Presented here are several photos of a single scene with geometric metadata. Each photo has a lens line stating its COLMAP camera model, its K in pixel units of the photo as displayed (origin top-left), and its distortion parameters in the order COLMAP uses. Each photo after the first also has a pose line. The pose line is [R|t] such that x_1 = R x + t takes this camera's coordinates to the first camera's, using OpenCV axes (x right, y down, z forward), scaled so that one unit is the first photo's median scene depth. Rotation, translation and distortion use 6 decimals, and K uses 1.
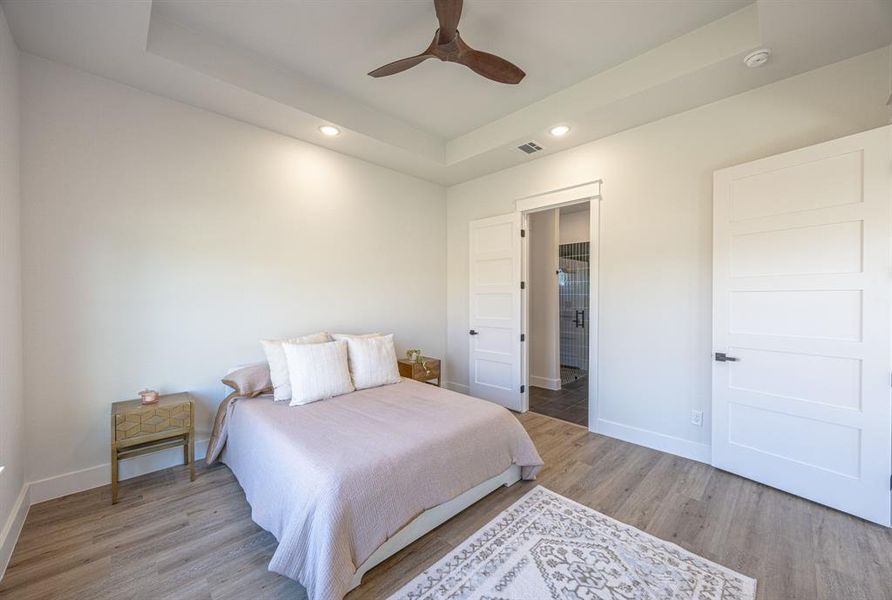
lens RADIAL K [[341.6, 0, 443.5], [0, 341.6, 301.1], [0, 0, 1]] dist [0.001972, 0.000100]
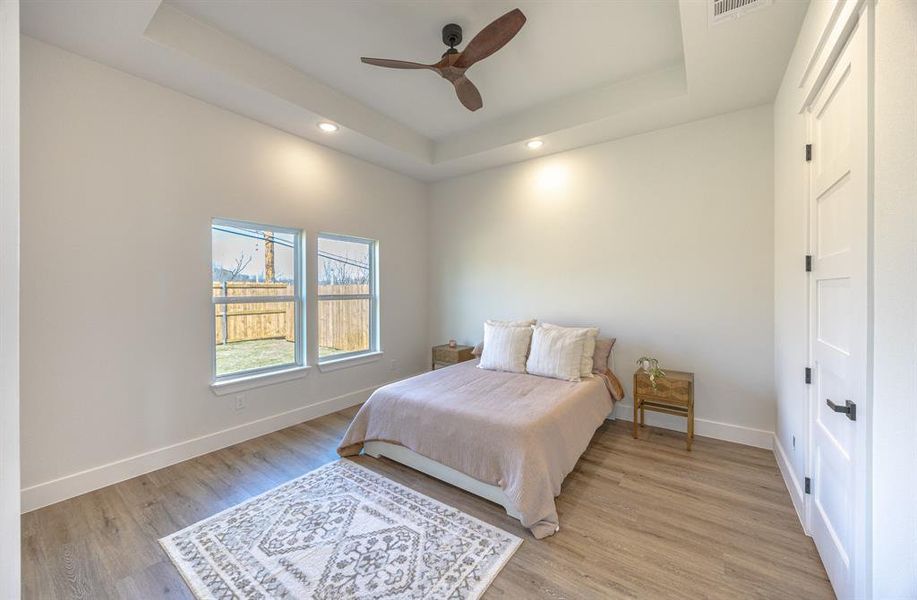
lens RADIAL K [[338.5, 0, 454.9], [0, 338.5, 292.2], [0, 0, 1]] dist [-0.002144, 0.000024]
pose [[0.167005, 0.006105, -0.985937, 1.285373], [-0.005315, 0.999972, 0.005291, -0.013501], [0.985942, 0.004357, 0.167033, 0.946807]]
